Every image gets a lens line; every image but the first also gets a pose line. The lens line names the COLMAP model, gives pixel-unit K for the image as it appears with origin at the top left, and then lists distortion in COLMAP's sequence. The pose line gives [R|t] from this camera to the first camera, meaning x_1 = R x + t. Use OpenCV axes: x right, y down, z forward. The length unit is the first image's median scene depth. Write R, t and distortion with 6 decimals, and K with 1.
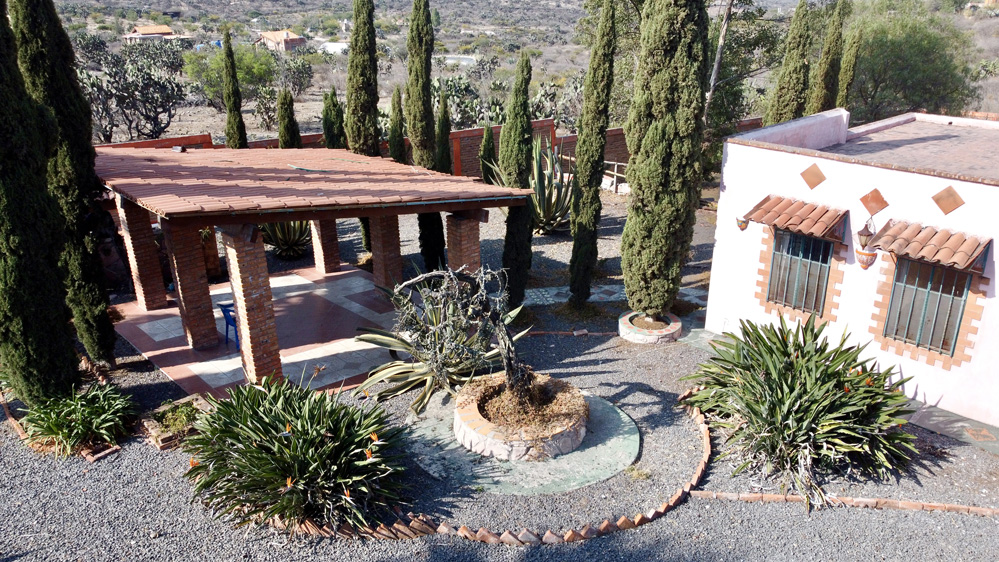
lens RADIAL K [[756.6, 0, 499.5], [0, 756.6, 281.0], [0, 0, 1]] dist [0.005151, -0.008331]
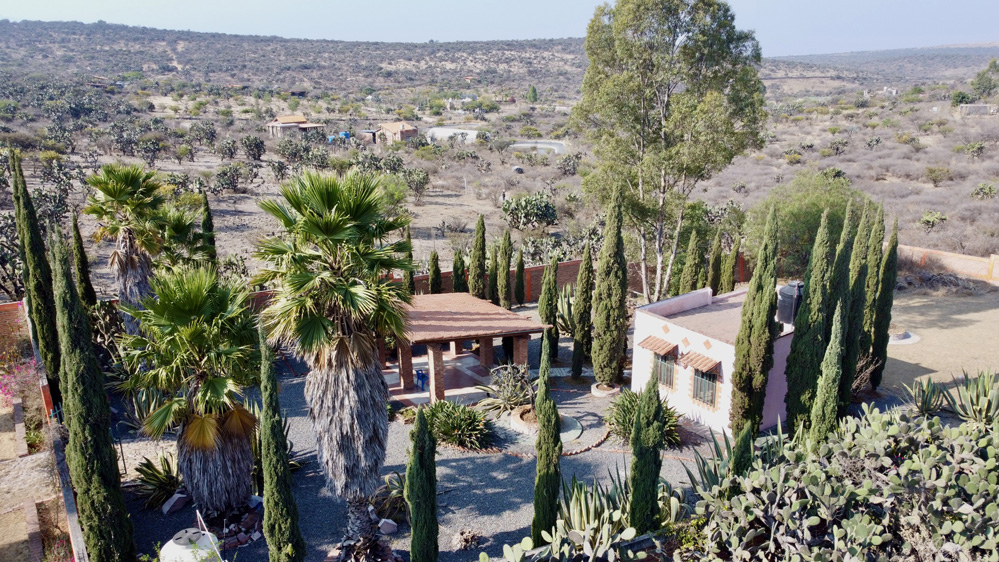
lens RADIAL K [[756.6, 0, 499.5], [0, 756.6, 281.0], [0, 0, 1]] dist [0.005151, -0.008331]
pose [[0.992312, 0.034024, -0.118989, 0.156816], [-0.043121, 0.996271, -0.074734, -0.080048], [0.116003, 0.079290, 0.990079, -1.309157]]
